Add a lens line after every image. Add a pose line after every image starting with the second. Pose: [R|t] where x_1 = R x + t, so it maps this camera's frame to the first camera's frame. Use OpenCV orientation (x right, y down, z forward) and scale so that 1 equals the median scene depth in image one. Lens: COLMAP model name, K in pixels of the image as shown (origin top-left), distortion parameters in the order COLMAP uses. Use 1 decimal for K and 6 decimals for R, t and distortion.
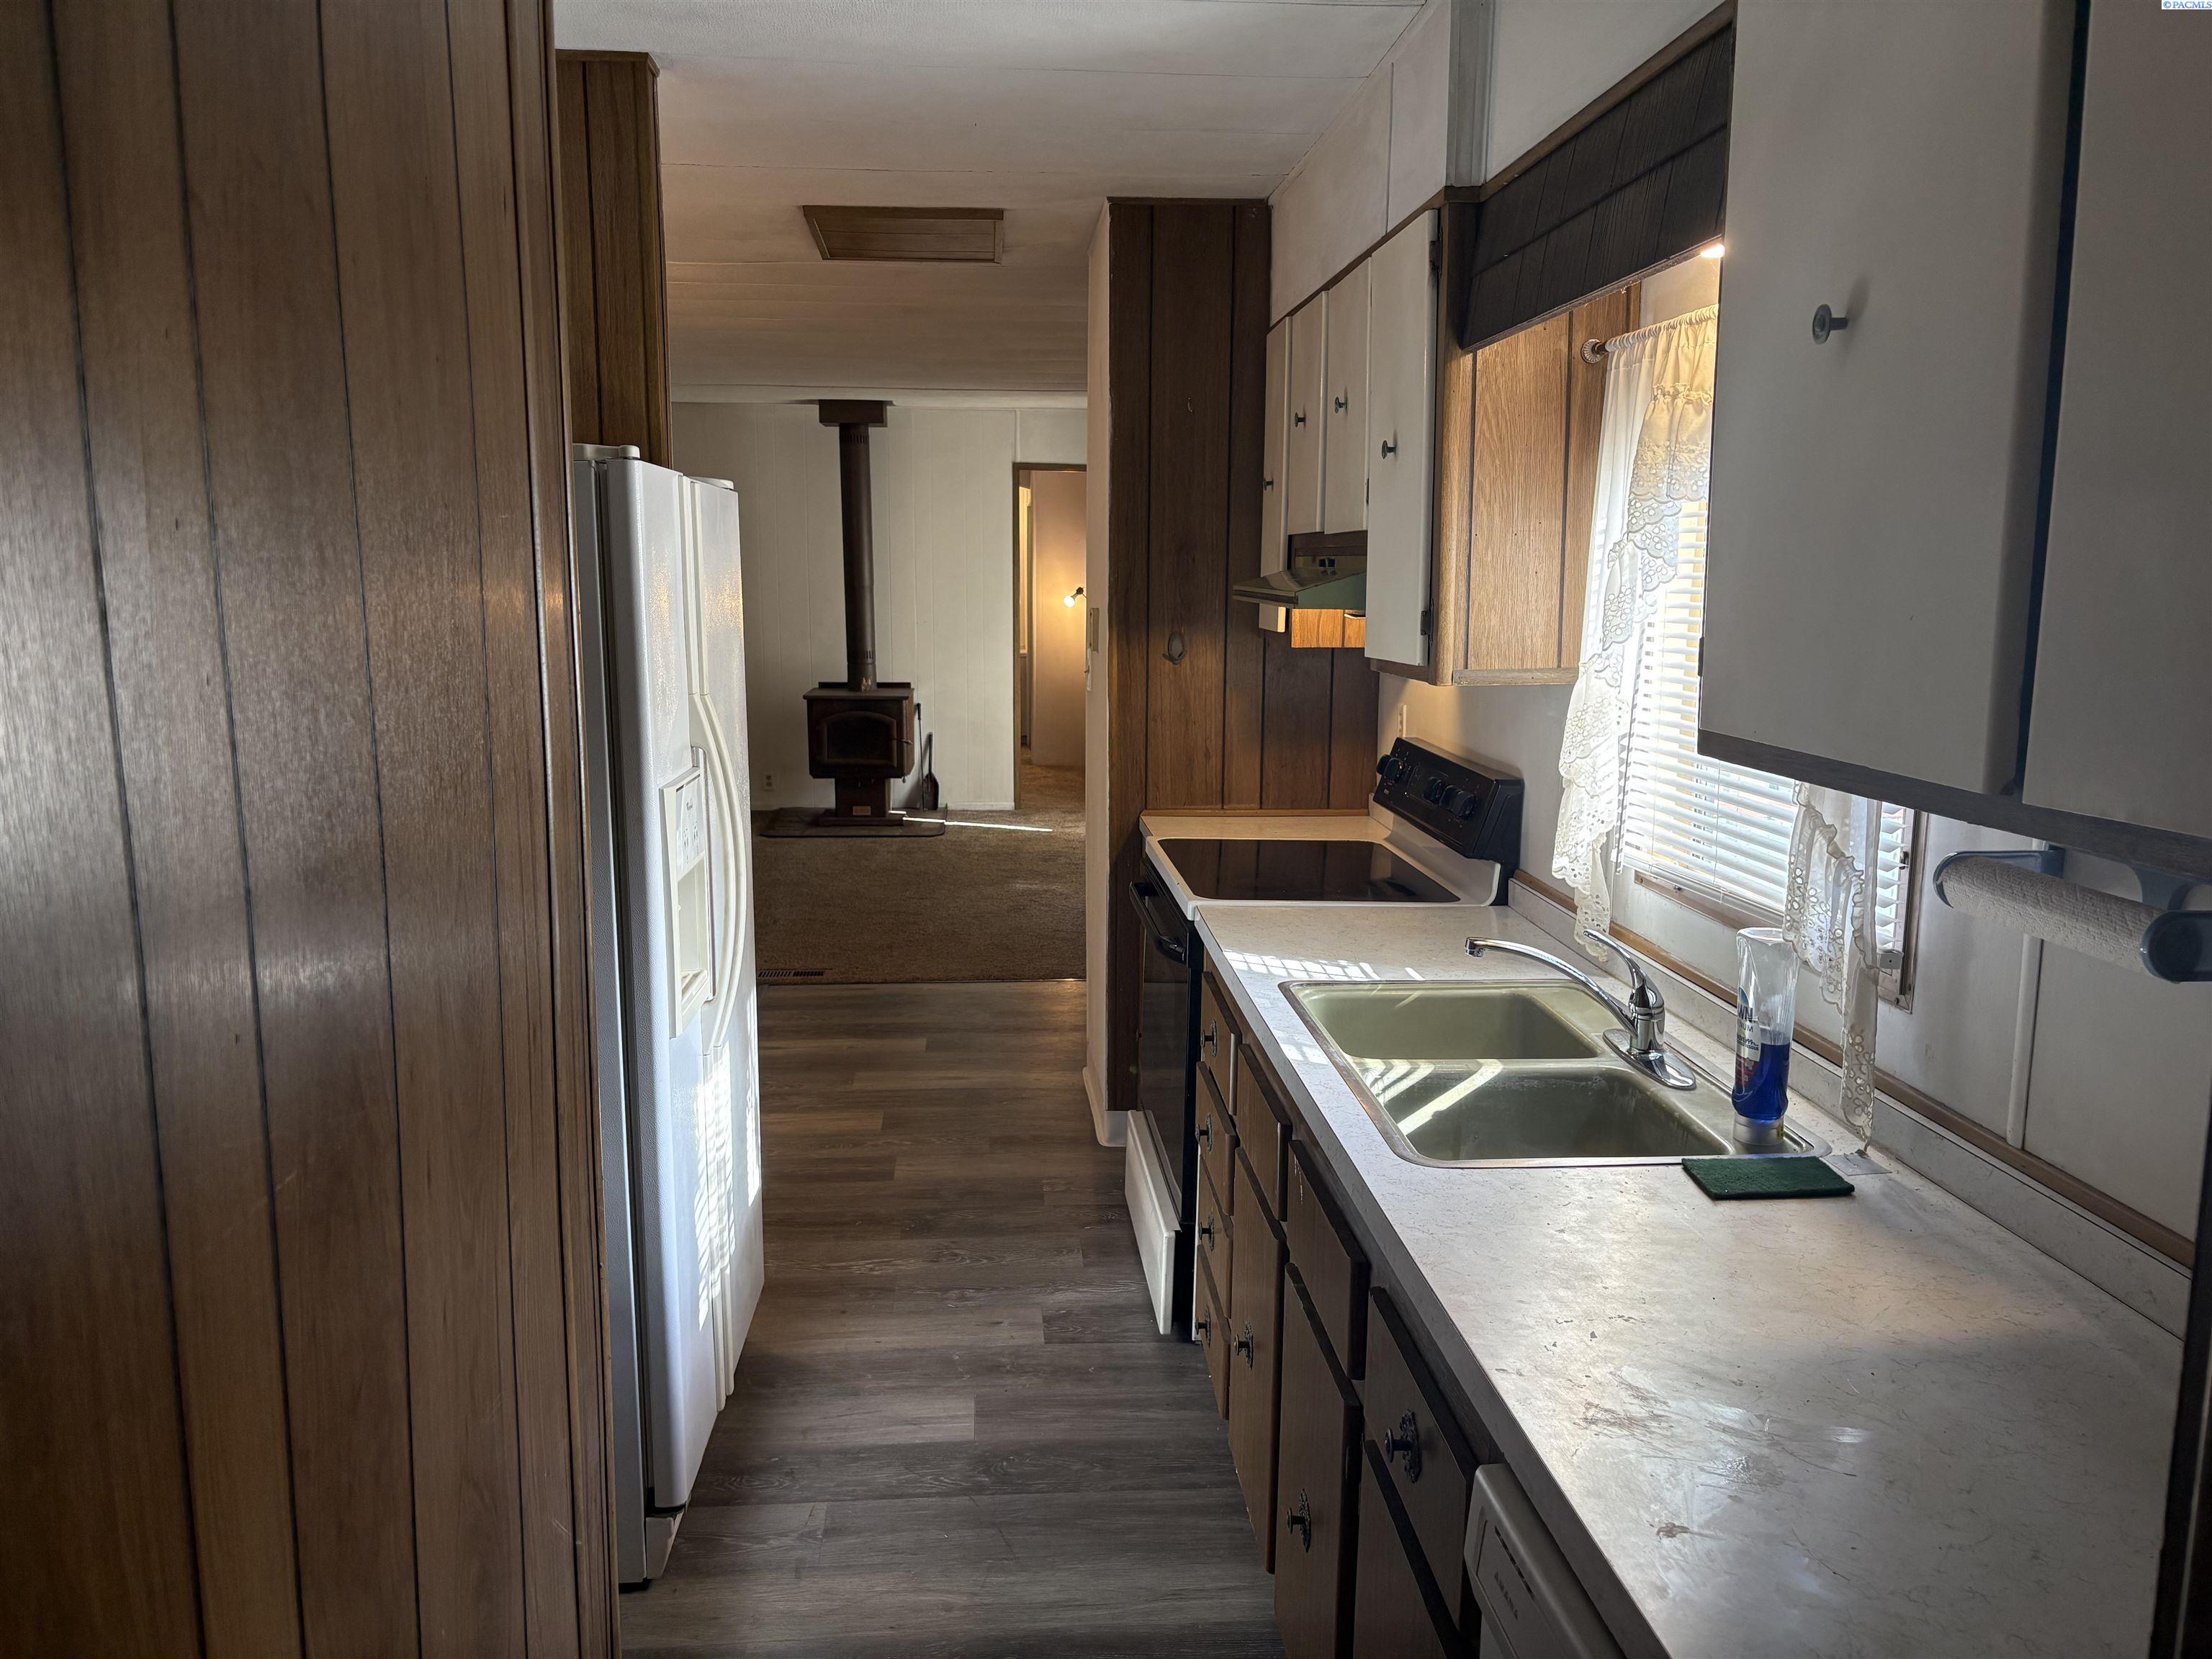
lens RADIAL K [[1676.0, 0, 1104.7], [0, 1676.0, 832.6], [0, 0, 1]] dist [0.051847, -0.052011]
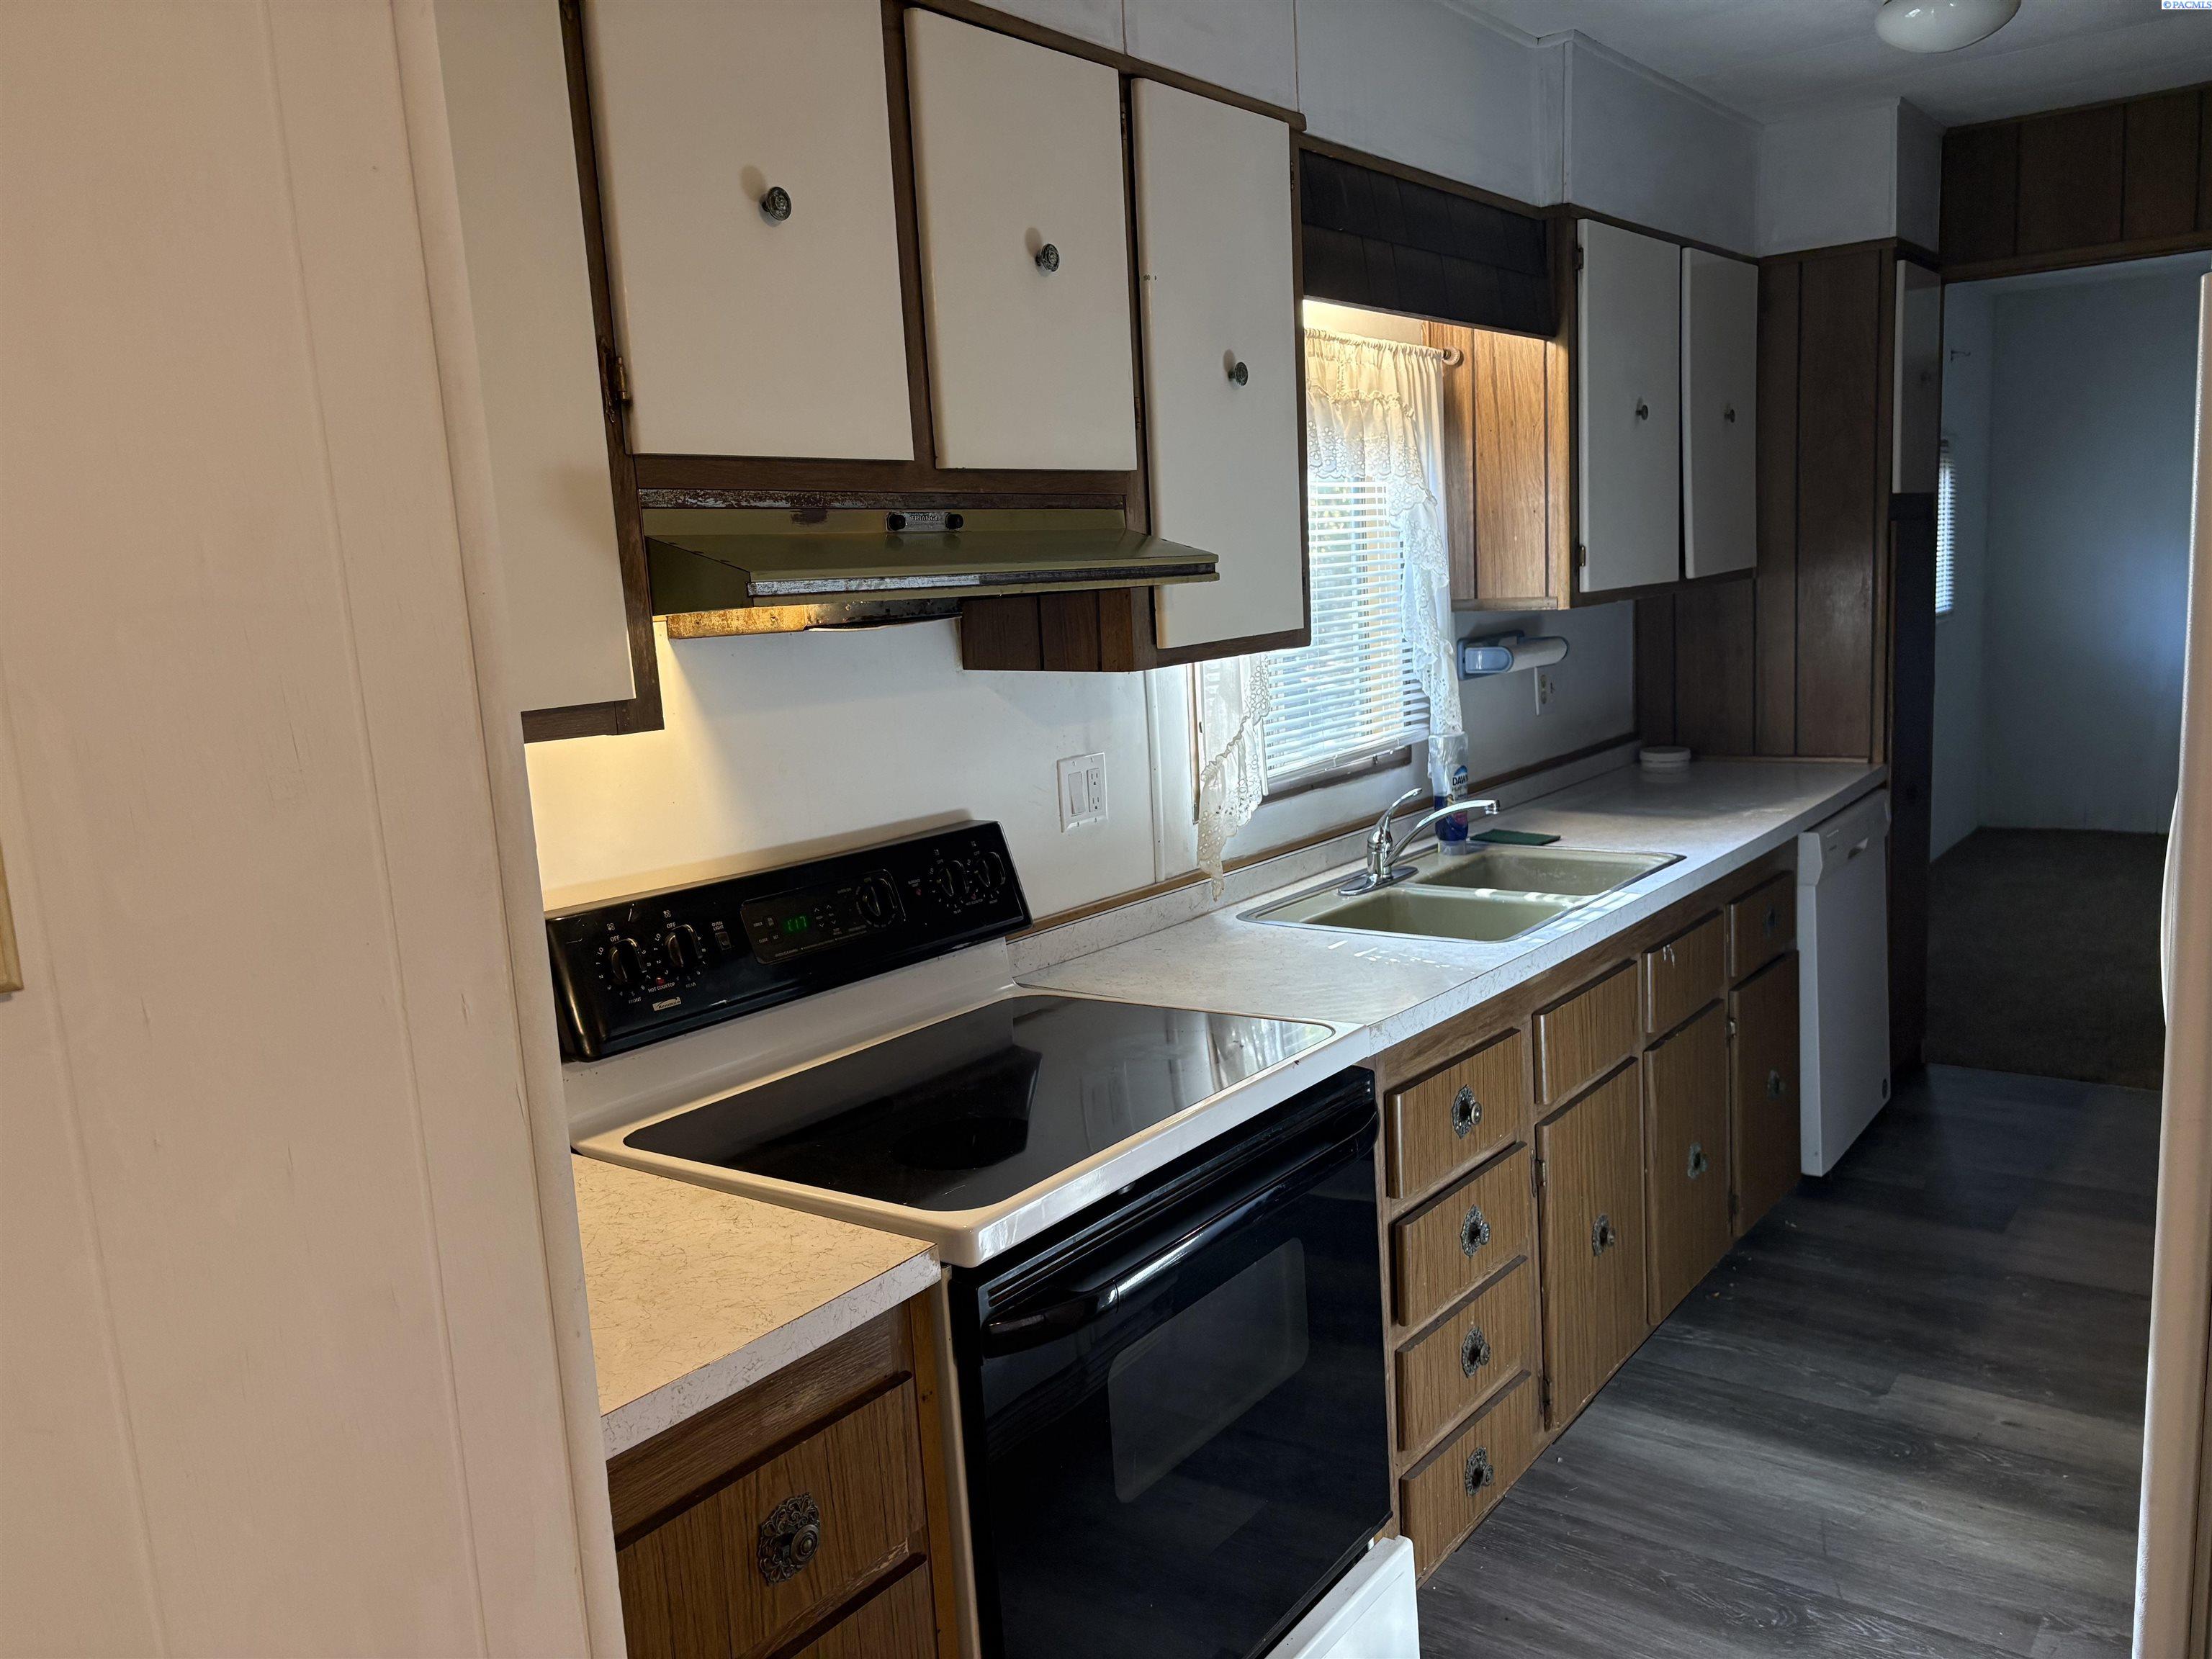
lens RADIAL K [[1676.0, 0, 1117.4], [0, 1676.0, 828.3], [0, 0, 1]] dist [0.051847, -0.052011]
pose [[-0.745297, -0.061177, 0.663919, -0.345510], [0.156247, 0.952026, 0.263123, -0.241738], [-0.648166, 0.299840, -0.699984, 1.703418]]
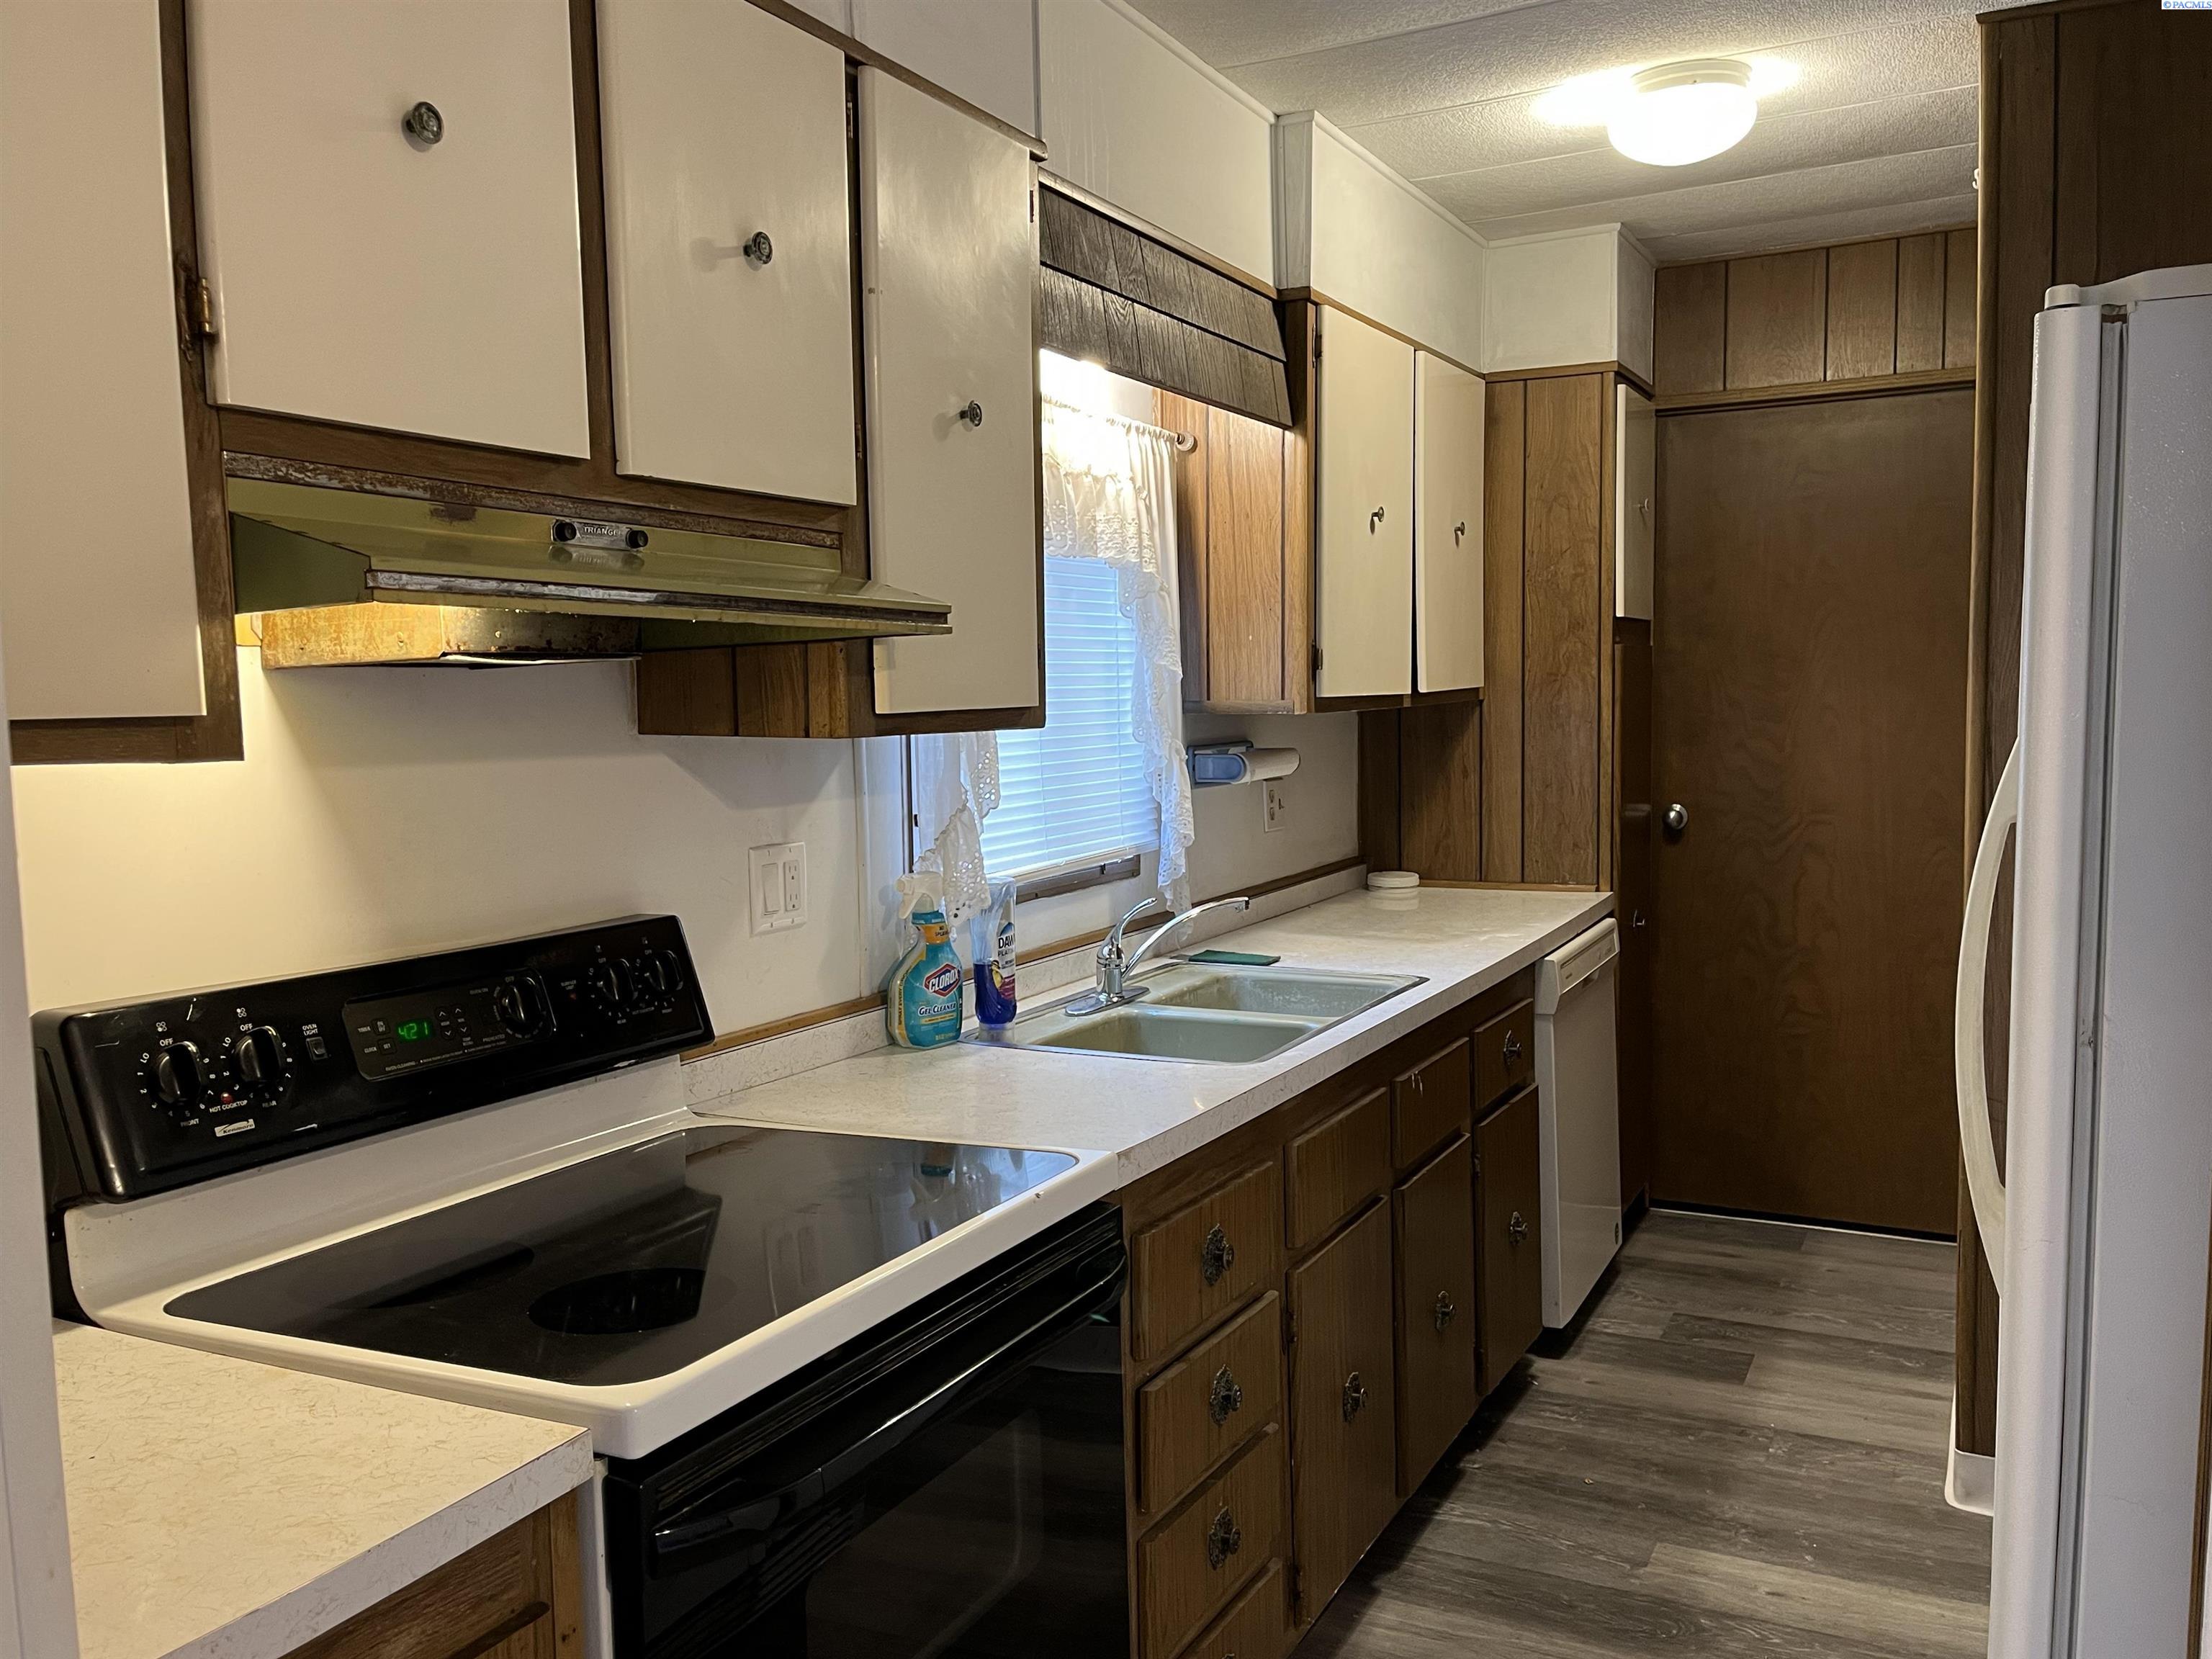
lens RADIAL K [[1784.0, 0, 1107.3], [0, 1784.0, 836.2], [0, 0, 1]] dist [0.048403, -0.035198]
pose [[-0.847804, -0.030337, 0.529441, -0.296168], [0.097814, 0.972287, 0.212343, -0.209177], [-0.521211, 0.231812, -0.821342, 1.670464]]
